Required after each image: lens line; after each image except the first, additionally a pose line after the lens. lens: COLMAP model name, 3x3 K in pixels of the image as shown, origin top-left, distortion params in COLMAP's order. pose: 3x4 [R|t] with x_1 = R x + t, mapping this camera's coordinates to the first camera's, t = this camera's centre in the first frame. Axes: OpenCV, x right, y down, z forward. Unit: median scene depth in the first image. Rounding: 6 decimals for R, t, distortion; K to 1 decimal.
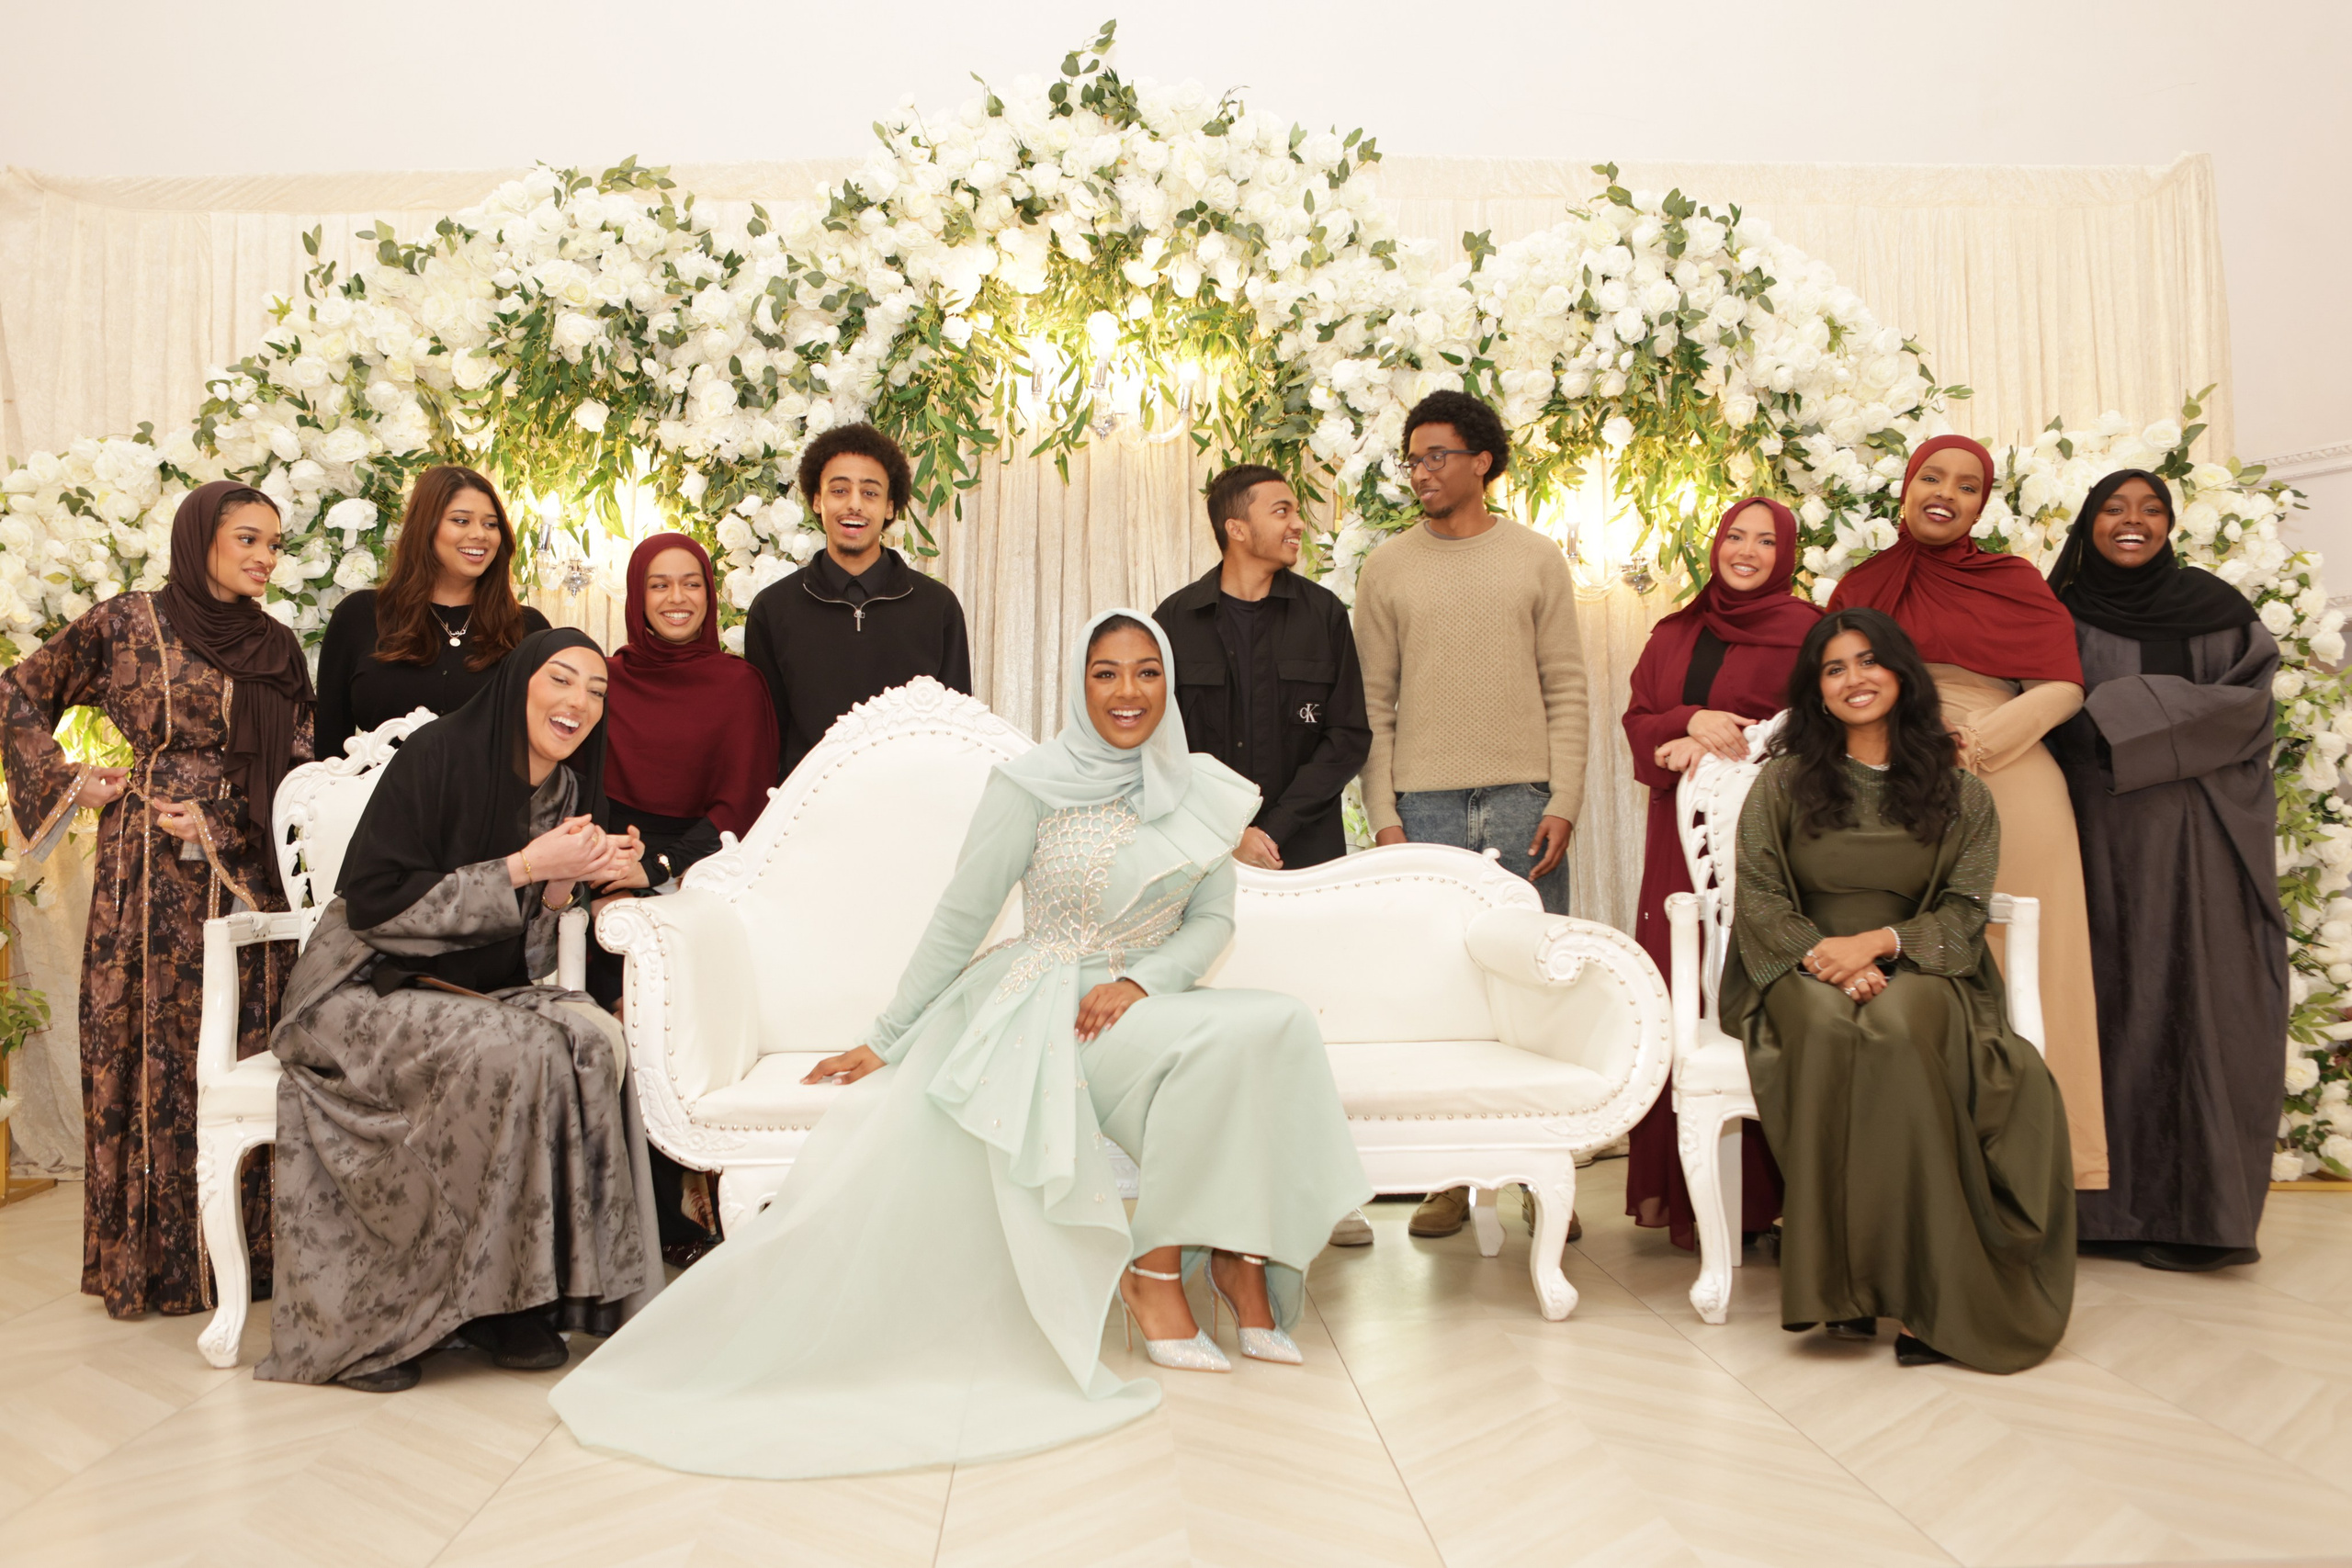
lens RADIAL K [[2092.6, 0, 1171.2], [0, 2092.6, 763.2], [0, 0, 1]] dist [-0.011506, 0.013166]
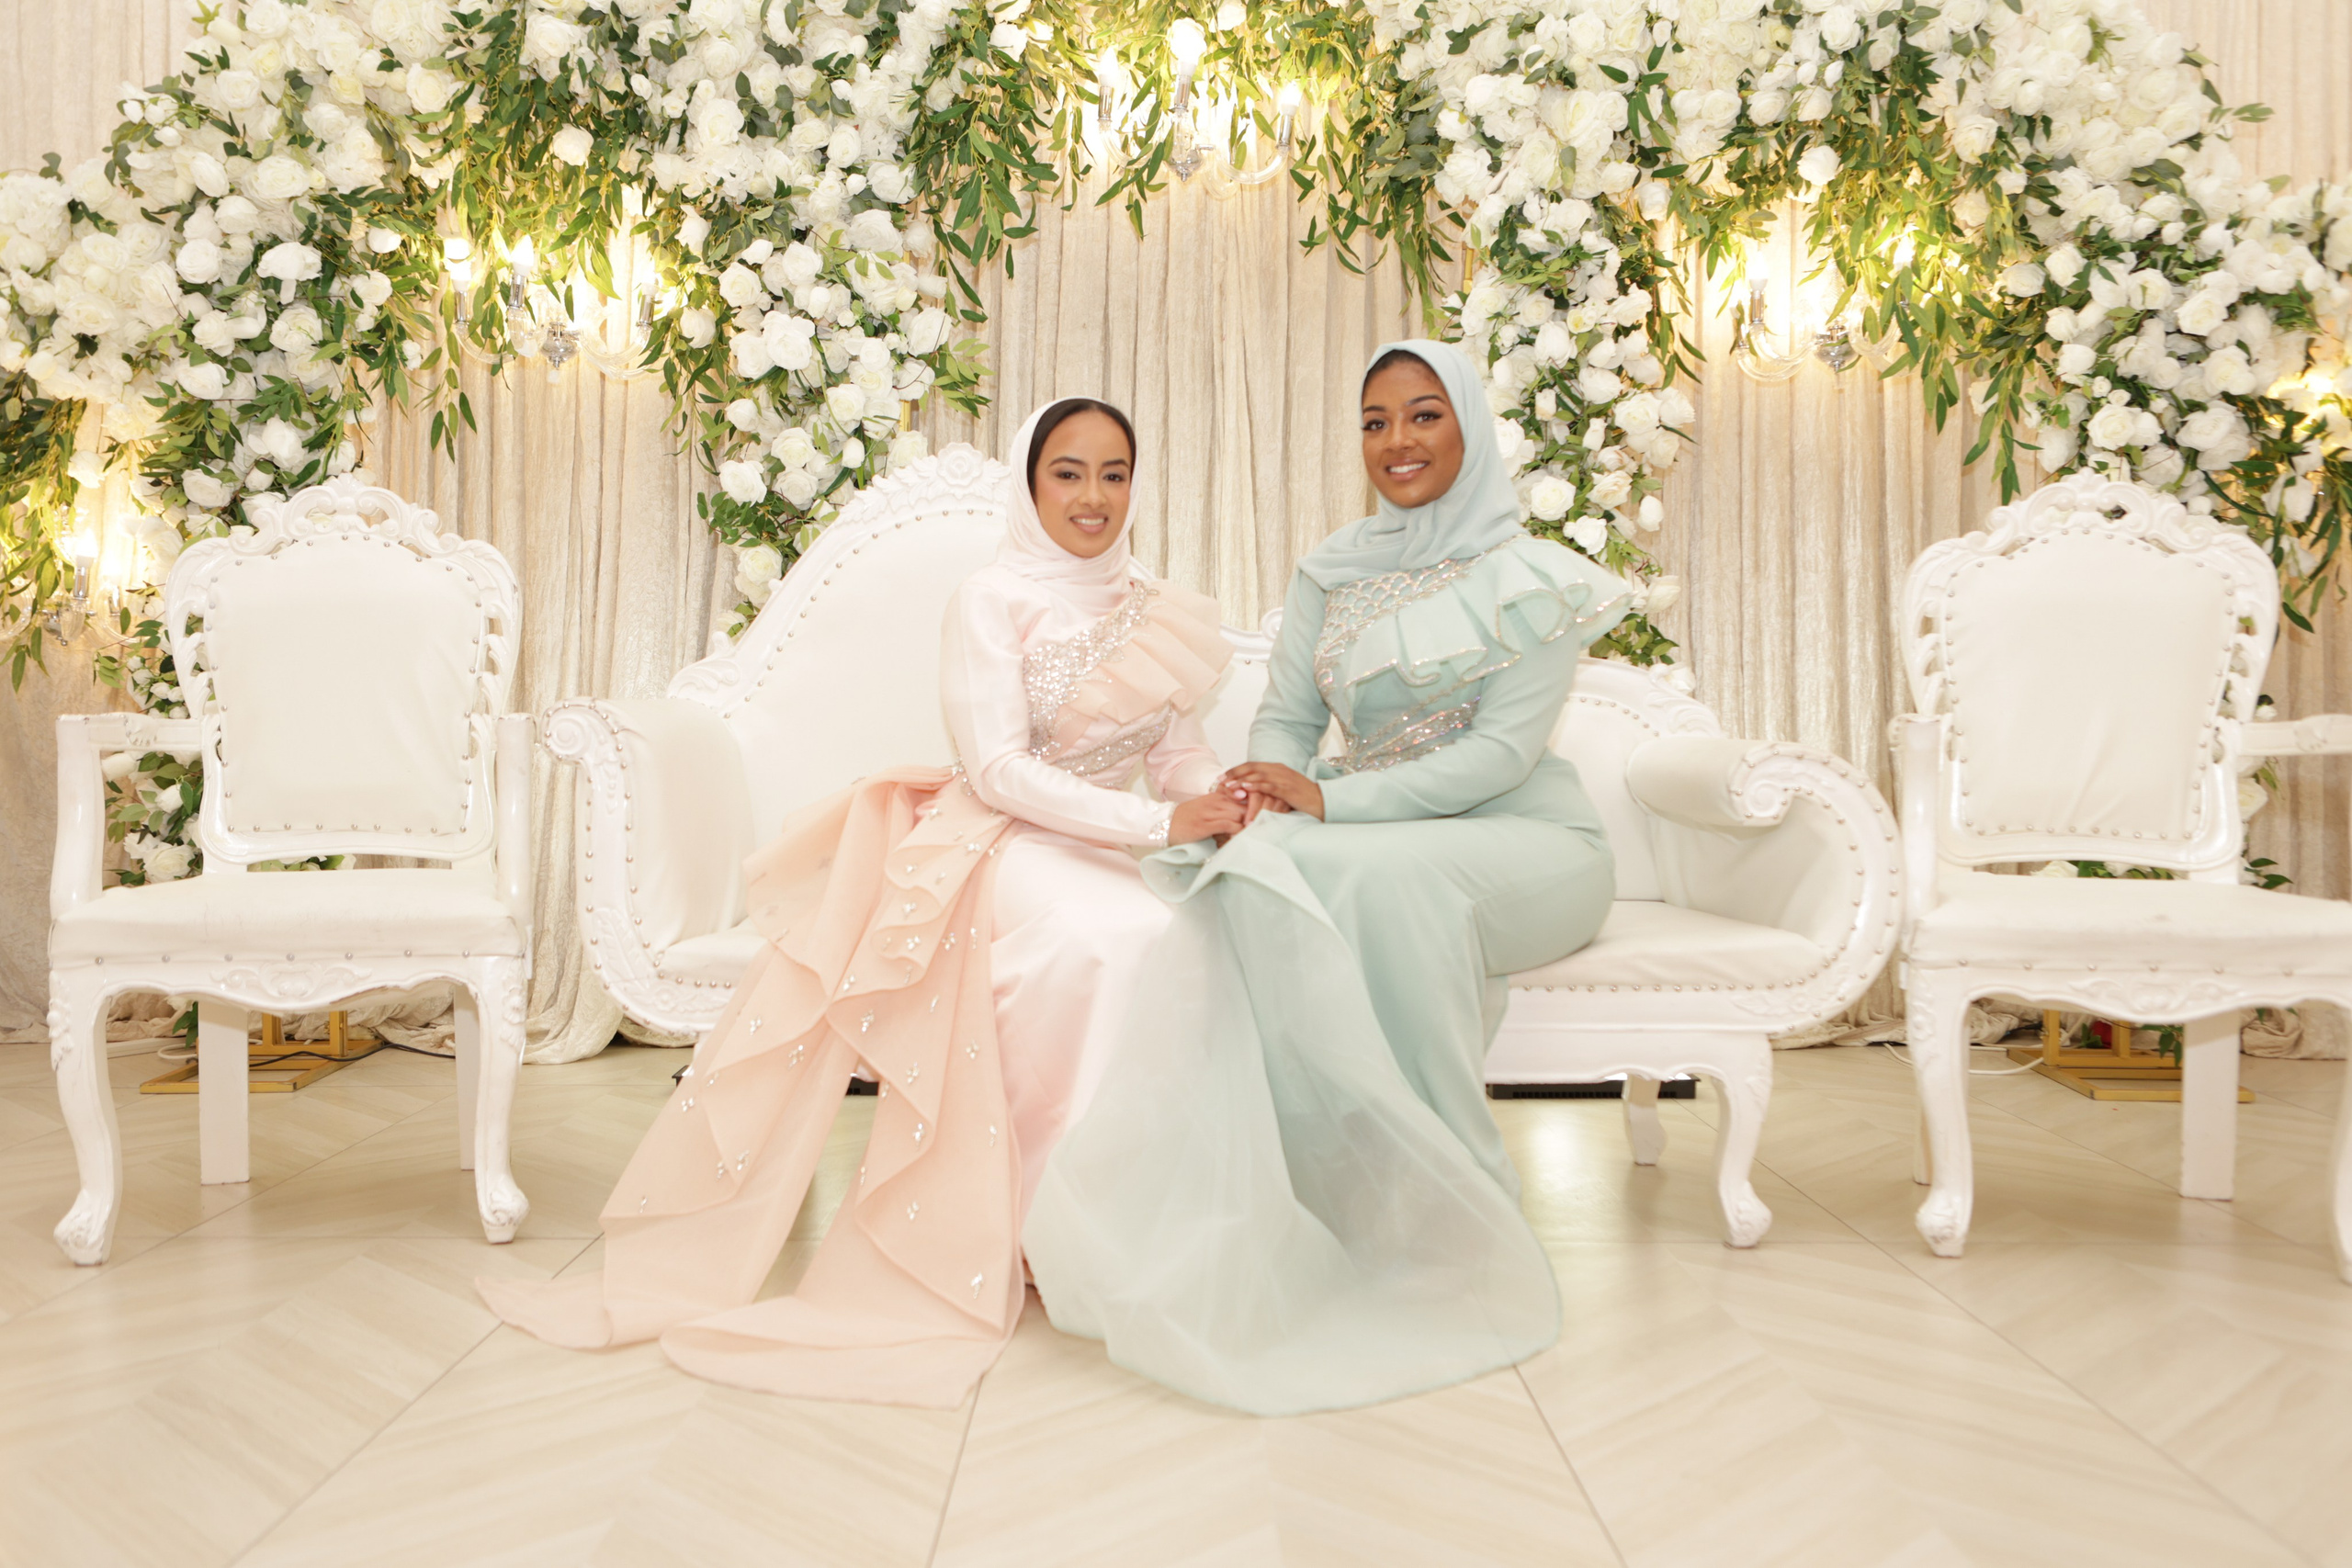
lens RADIAL K [[2092.6, 0, 1137.5], [0, 2092.6, 813.6], [0, 0, 1]] dist [-0.011506, 0.013166]
pose [[0.998423, 0.014329, -0.054284, -0.002764], [-0.010382, 0.997329, 0.072298, 0.036900], [0.055175, -0.071620, 0.995905, 0.161151]]
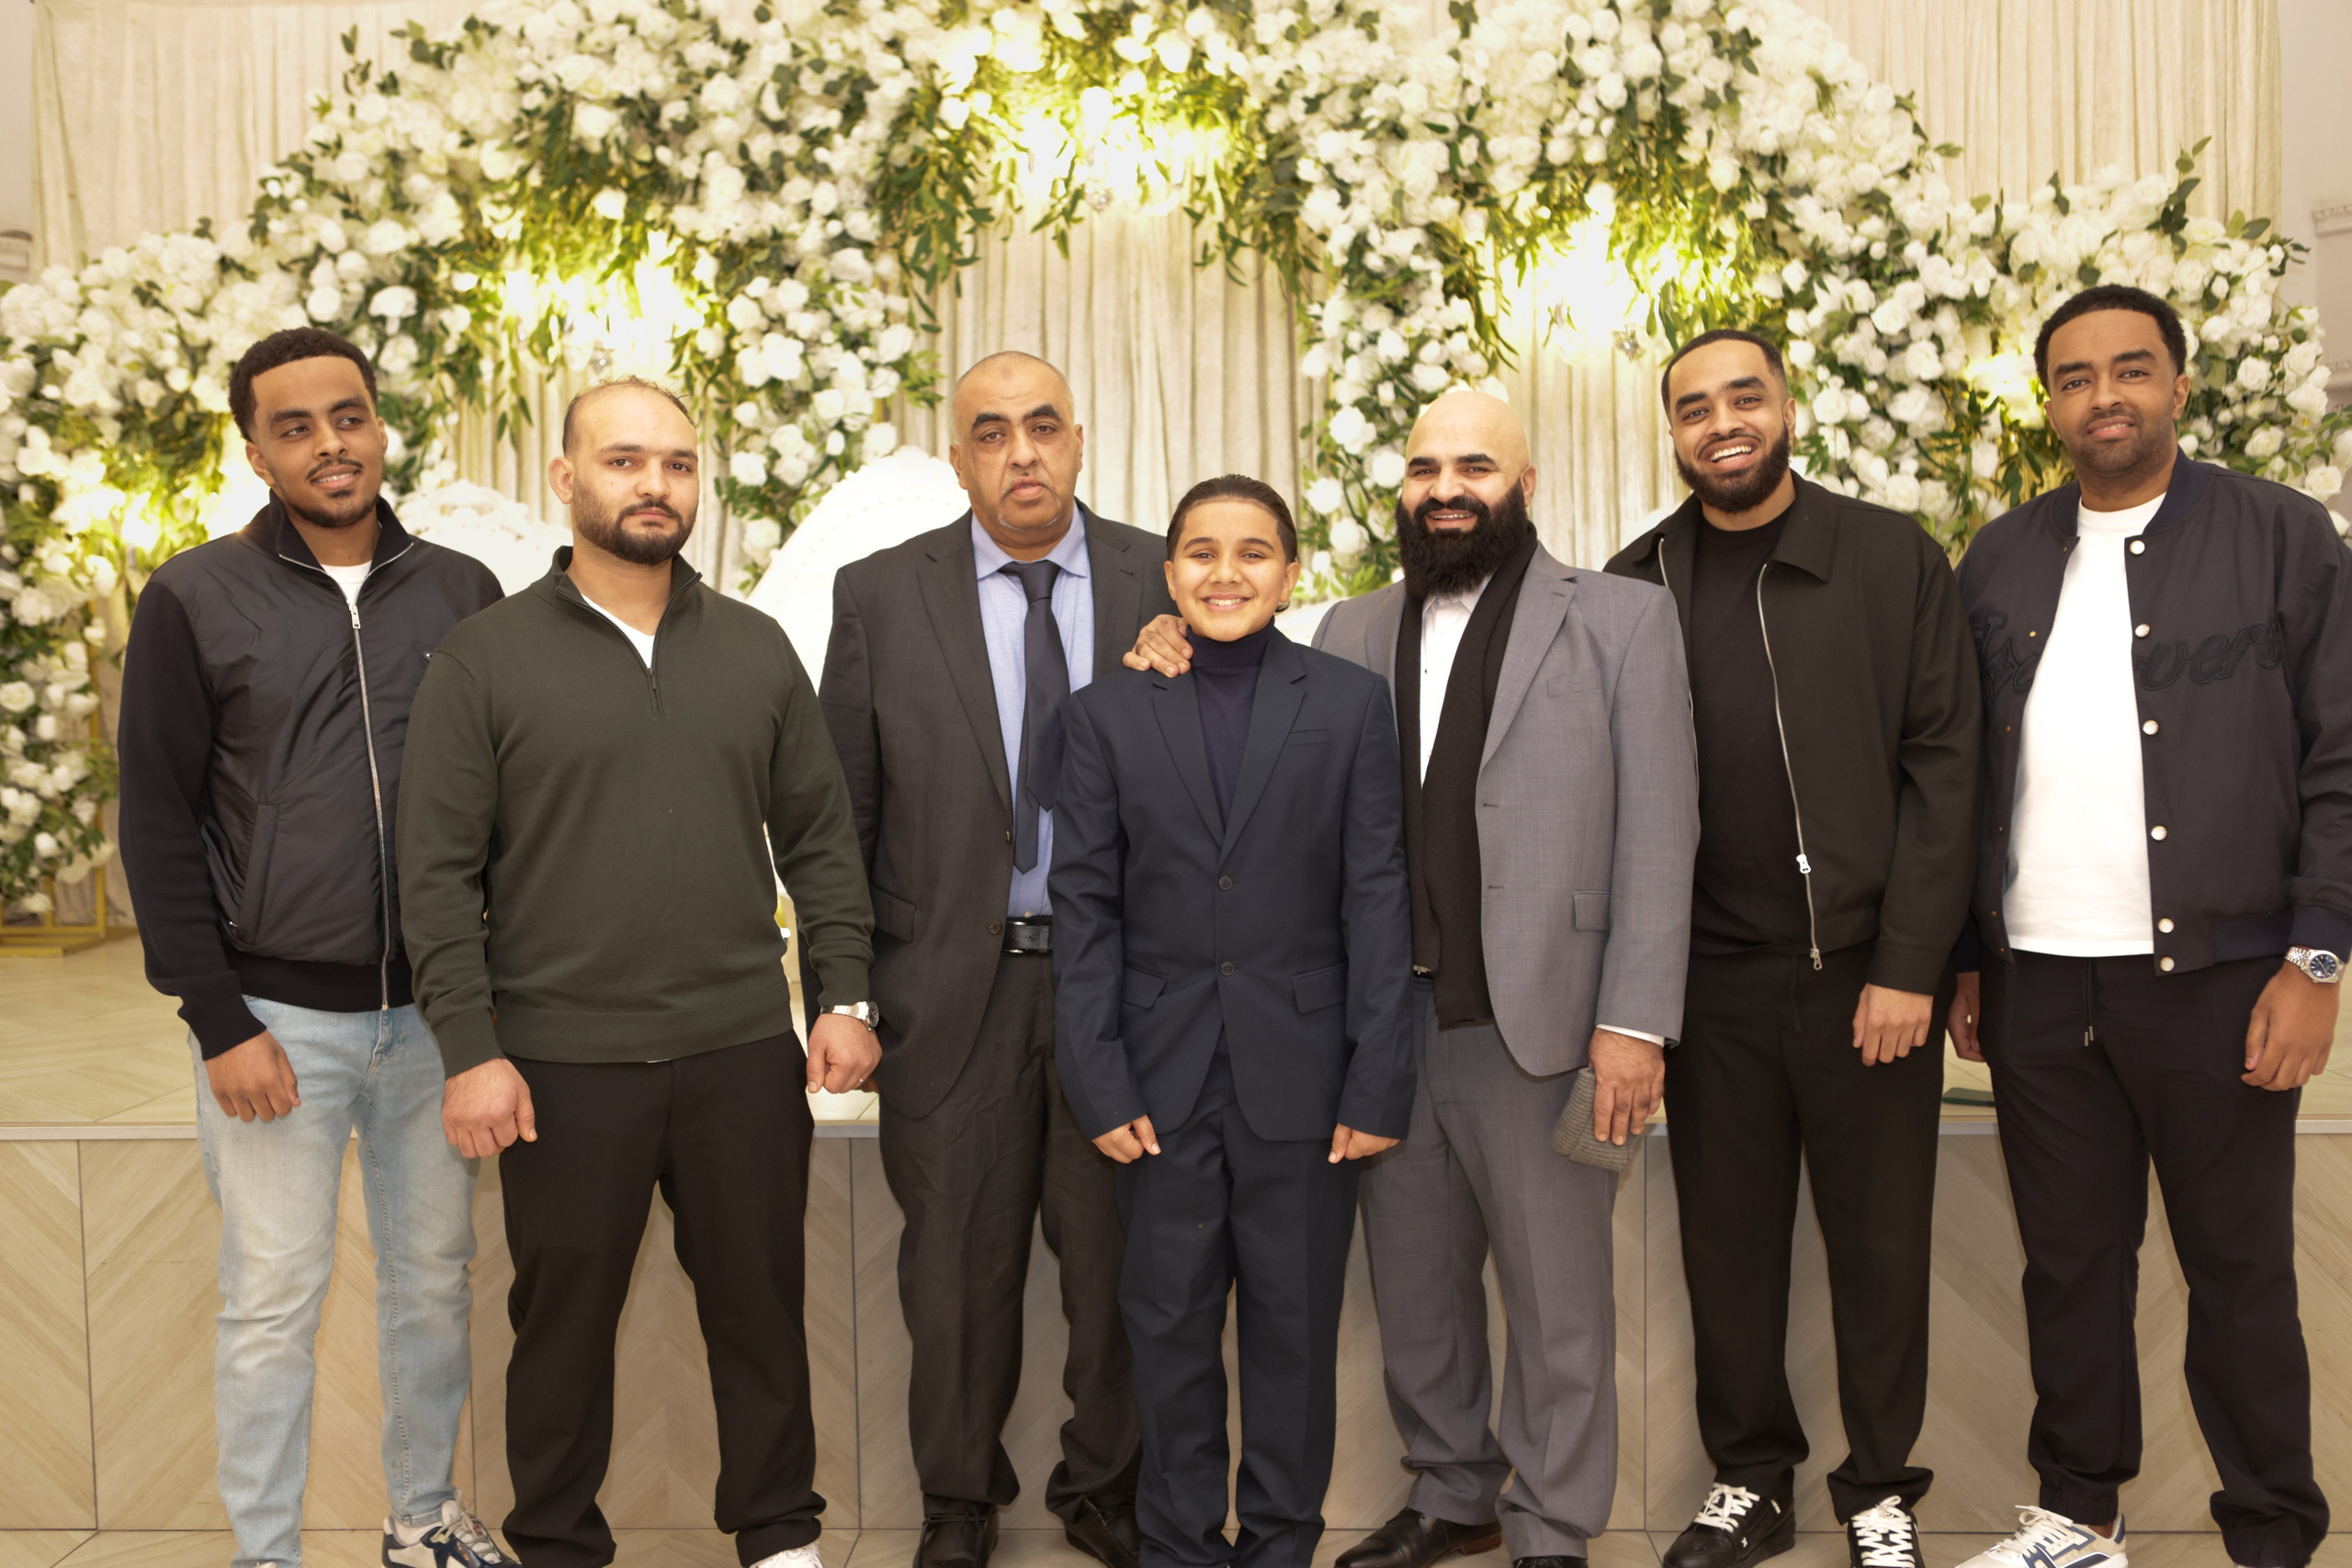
lens RADIAL K [[2588.0, 0, 1107.2], [0, 2588.0, 794.5], [0, 0, 1]] dist [-0.011002, 0.000000]
pose [[0.994937, 0.002494, -0.100474, 0.102623], [0.006063, 0.996382, 0.084776, 0.021787], [0.100322, -0.084956, 0.991321, -0.289896]]
